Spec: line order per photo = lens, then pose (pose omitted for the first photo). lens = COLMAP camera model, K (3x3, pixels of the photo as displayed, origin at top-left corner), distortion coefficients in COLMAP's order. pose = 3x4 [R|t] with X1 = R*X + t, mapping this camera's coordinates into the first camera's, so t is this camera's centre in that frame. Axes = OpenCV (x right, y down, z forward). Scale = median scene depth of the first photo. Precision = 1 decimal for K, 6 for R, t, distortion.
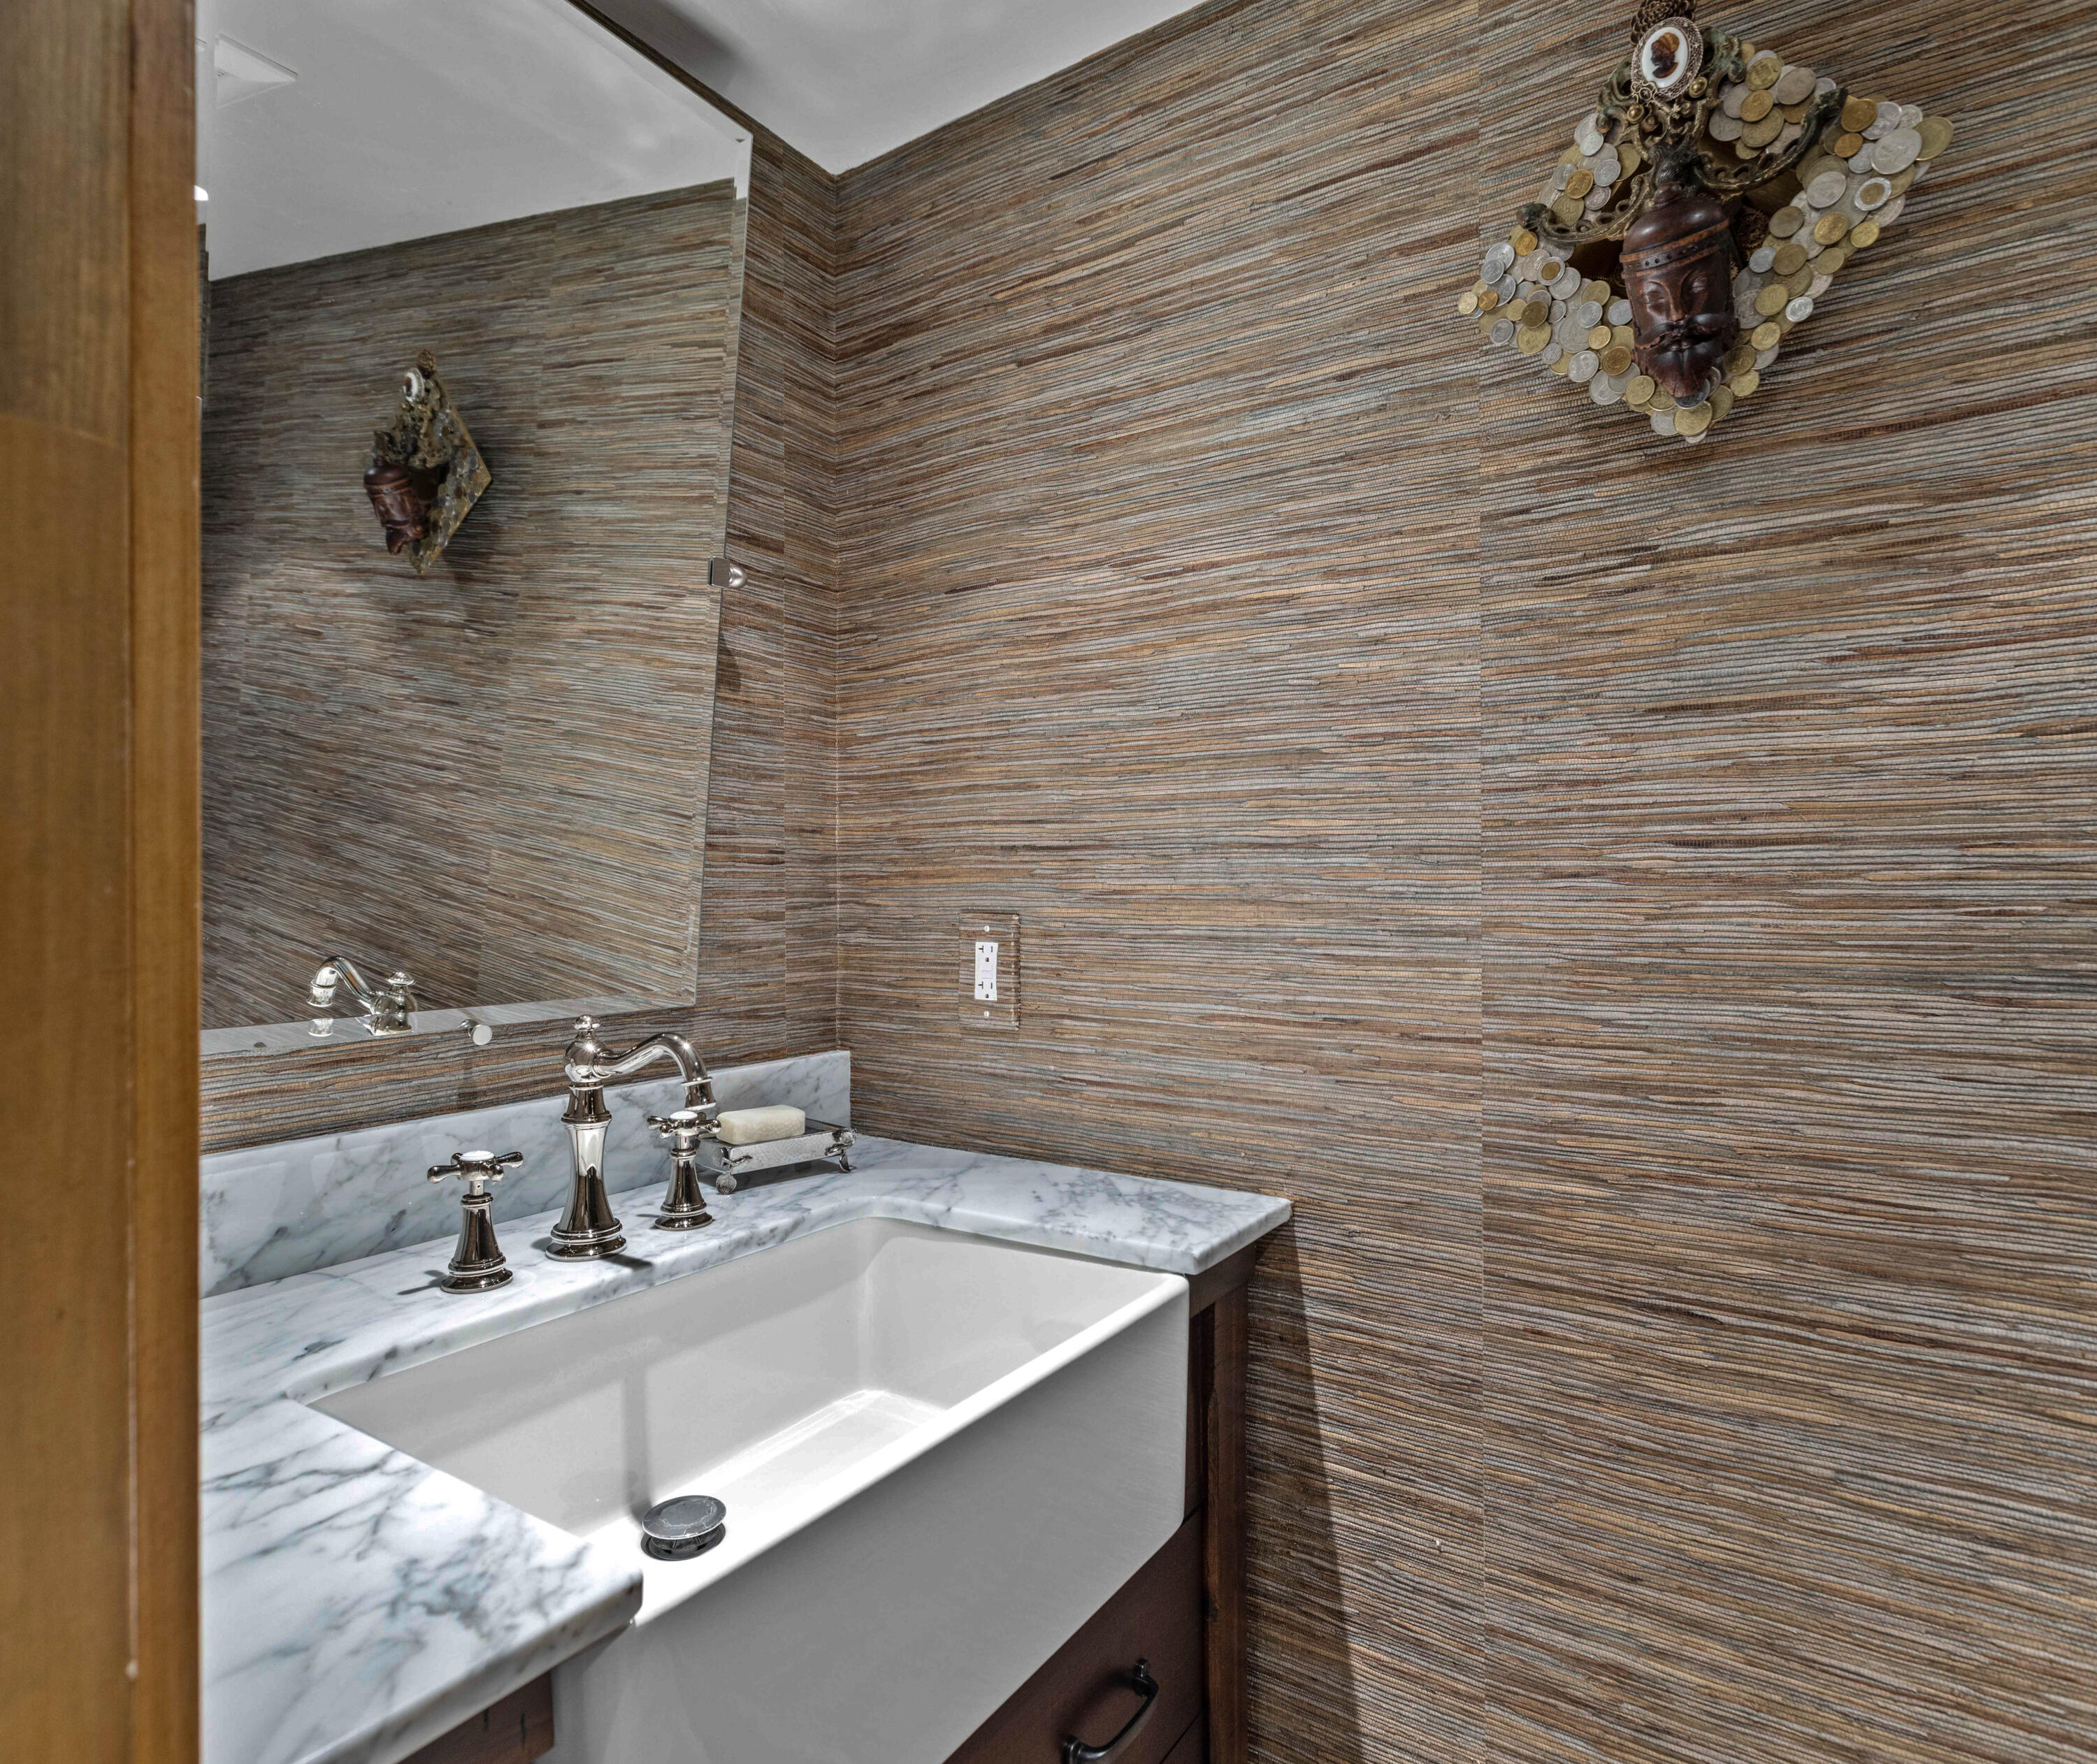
lens RADIAL K [[1167.2, 0, 1047.3], [0, 1167.2, 884.1], [0, 0, 1]] dist [-0.000644, 0.000287]
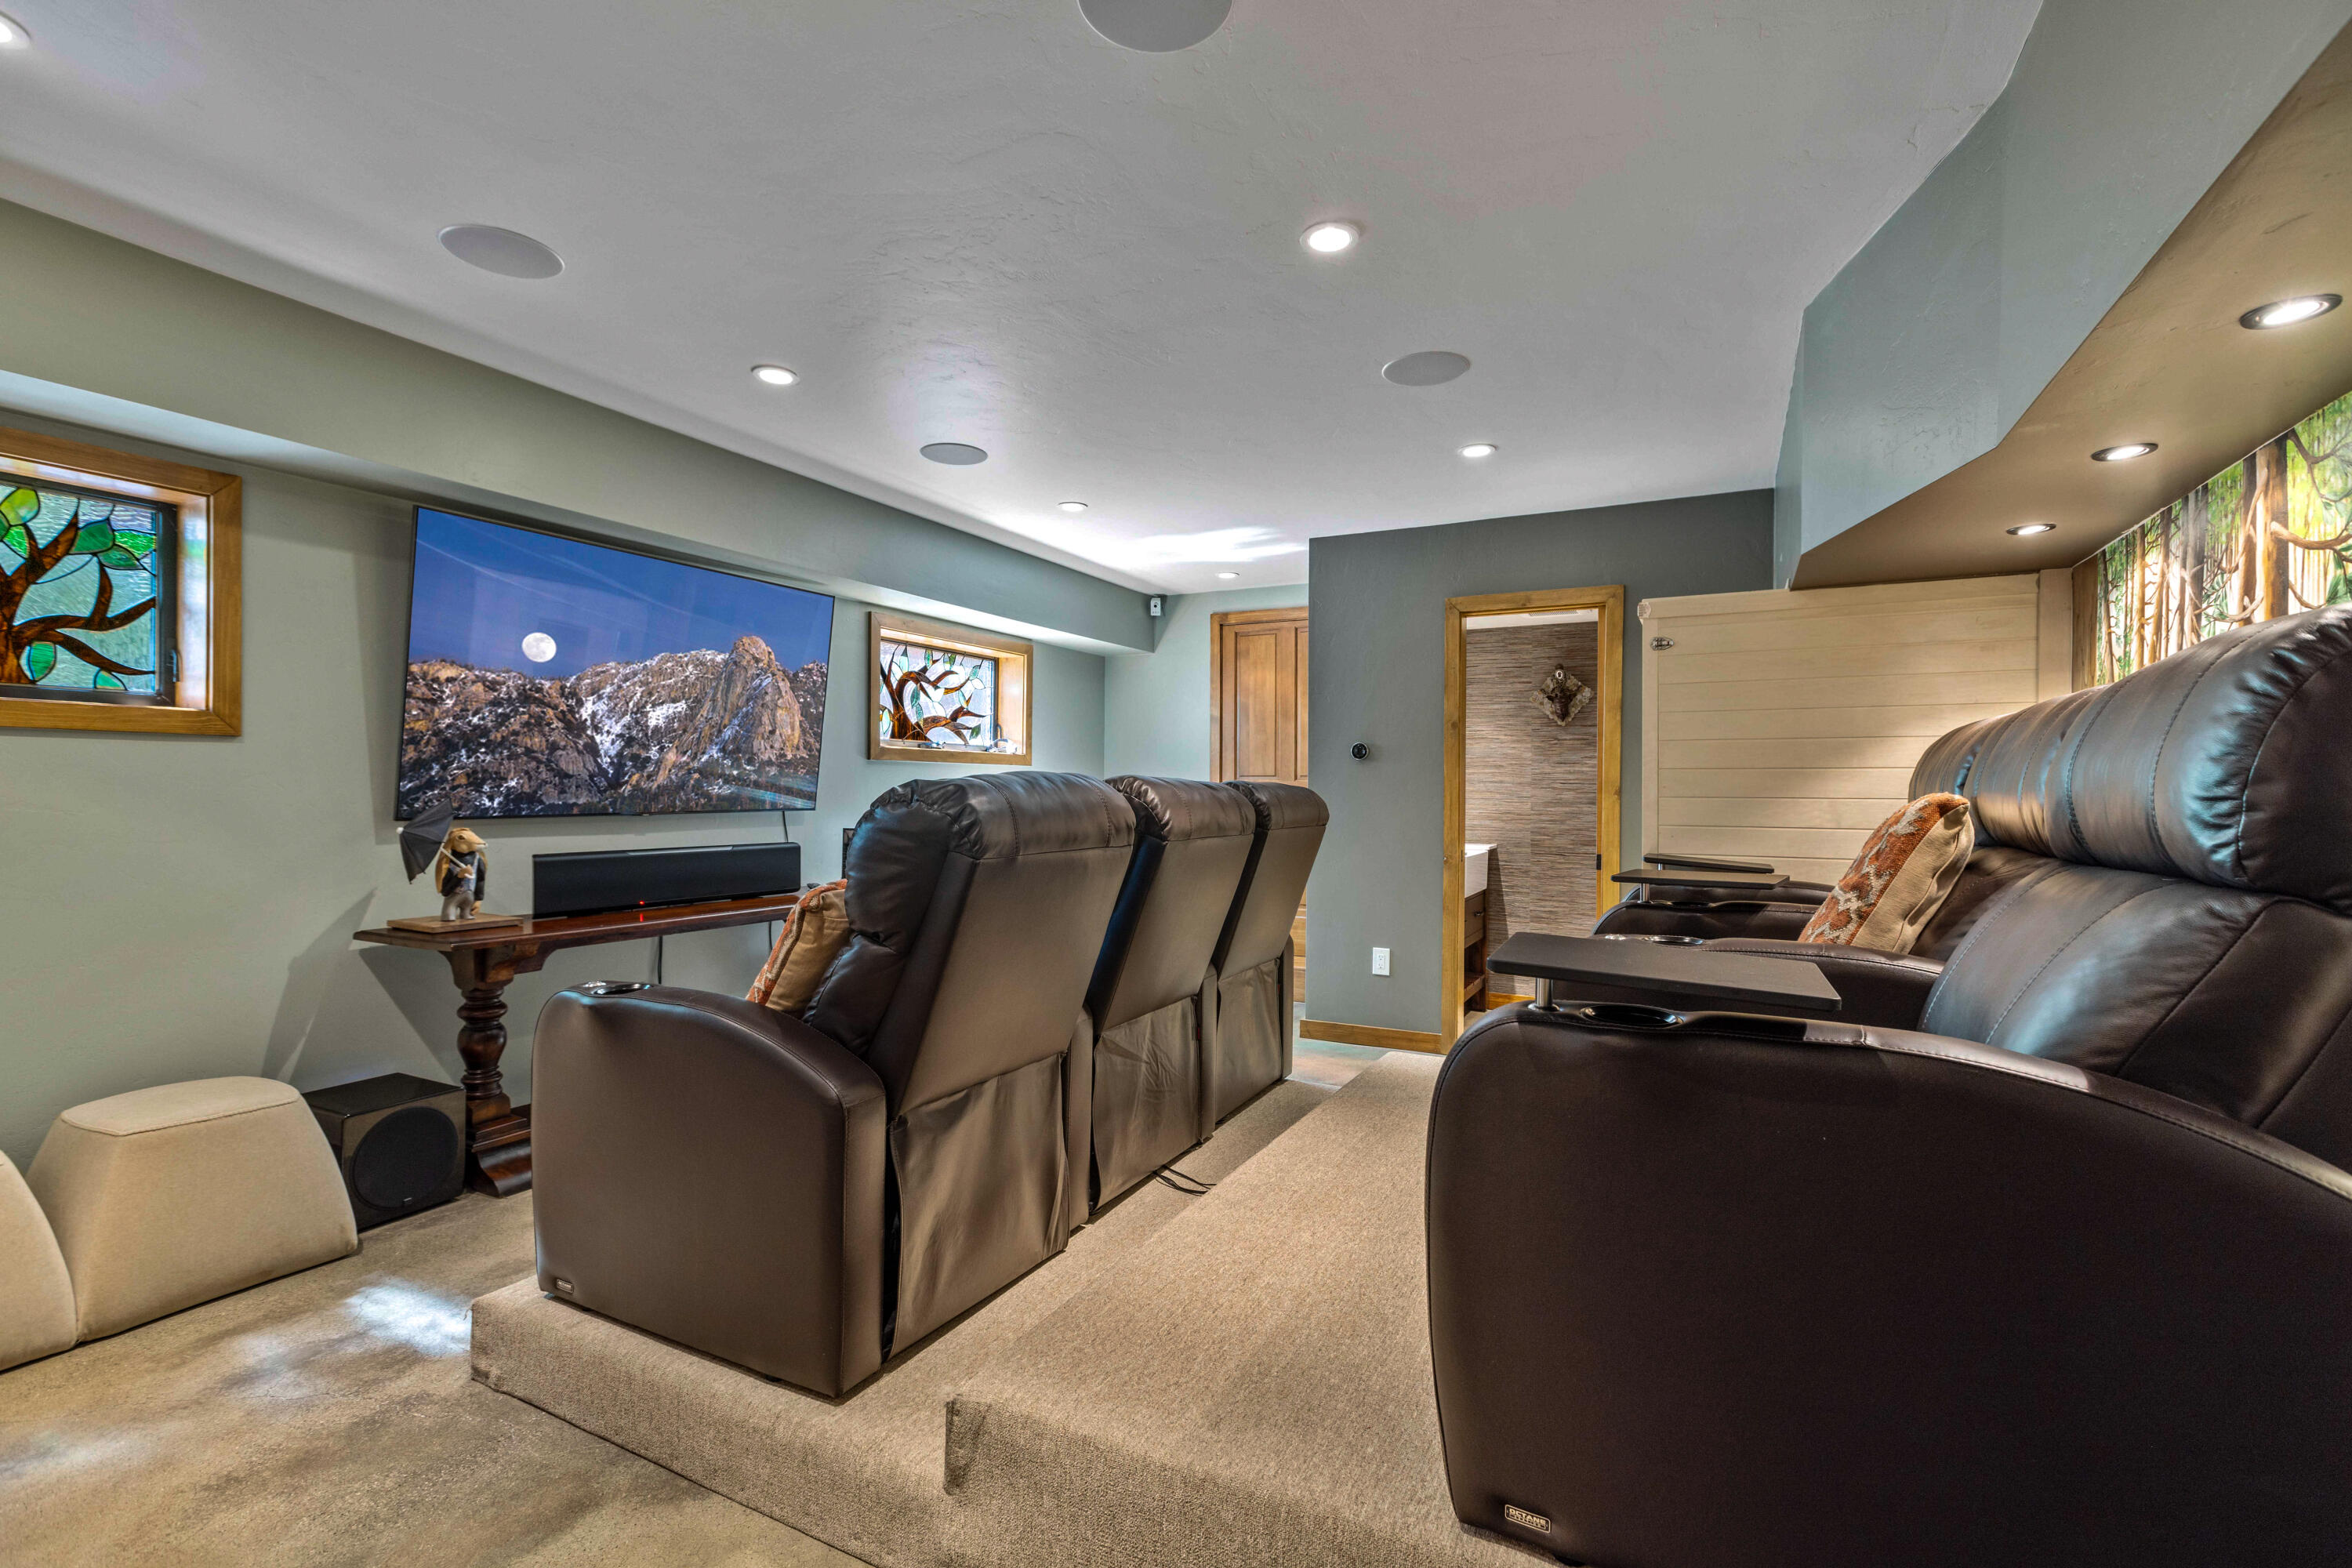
lens RADIAL K [[1043.8, 0, 1179.9], [0, 1043.8, 785.0], [0, 0, 1]] dist [0.002080, -0.001897]
pose [[0.994584, 0.006466, 0.103737, -2.247911], [-0.007516, 0.999924, 0.009736, -0.069483], [-0.103666, -0.010463, 0.994557, -4.718264]]
